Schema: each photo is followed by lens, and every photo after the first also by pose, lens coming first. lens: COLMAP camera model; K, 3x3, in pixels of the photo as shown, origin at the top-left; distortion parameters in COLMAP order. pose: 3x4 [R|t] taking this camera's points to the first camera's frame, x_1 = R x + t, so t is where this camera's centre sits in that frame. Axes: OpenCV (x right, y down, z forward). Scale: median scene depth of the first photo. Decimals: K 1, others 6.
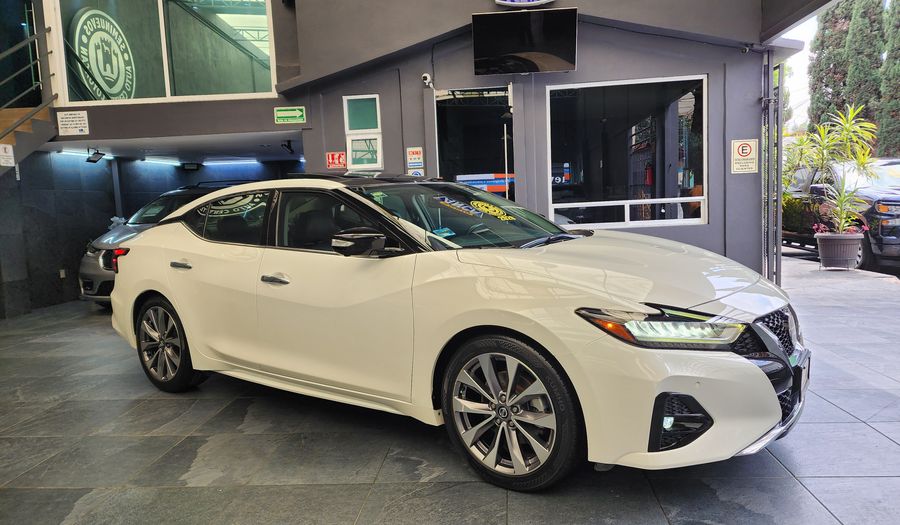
lens RADIAL K [[621.8, 0, 449.9], [0, 621.8, 253.7], [0, 0, 1]] dist [0.054726, -0.078142]
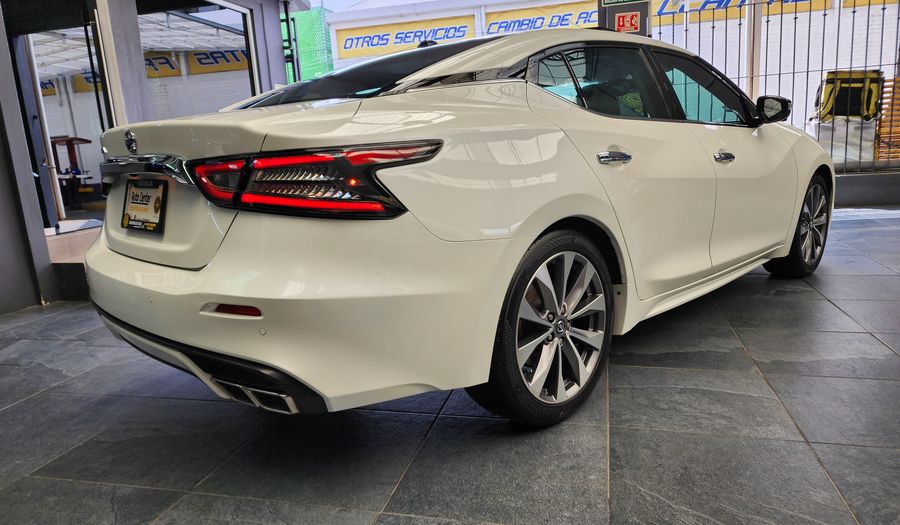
lens RADIAL K [[632.3, 0, 450.0], [0, 632.3, 262.5], [0, 0, 1]] dist [0.017925, -0.000679]
pose [[0.142235, -0.152364, 0.978036, -1.075500], [0.137492, 0.981545, 0.132915, 0.015470], [-0.980237, 0.115567, 0.160559, 1.124143]]
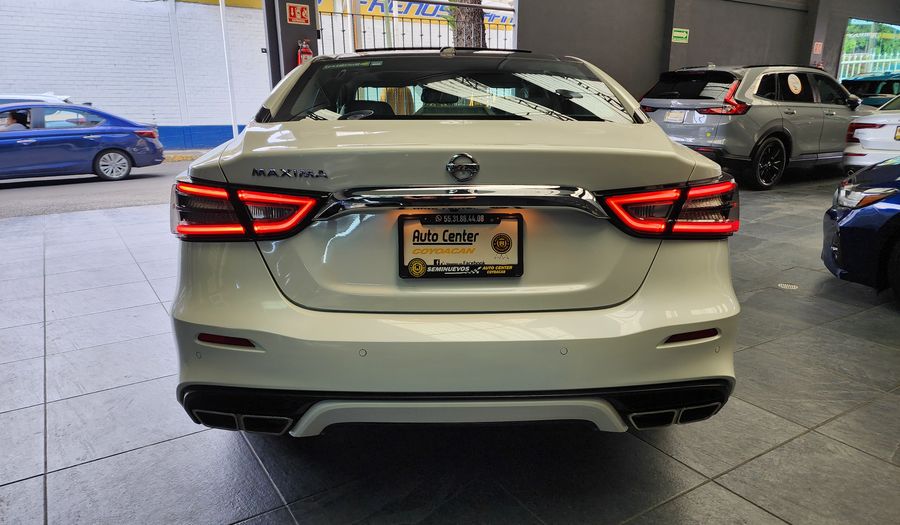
lens RADIAL K [[613.4, 0, 441.1], [0, 613.4, 259.7], [0, 0, 1]] dist [0.025329, -0.000553]
pose [[-0.627047, -0.154850, 0.763435, -0.988131], [0.095913, 0.957239, 0.272938, -0.041586], [-0.773054, 0.244368, -0.585382, 1.409790]]
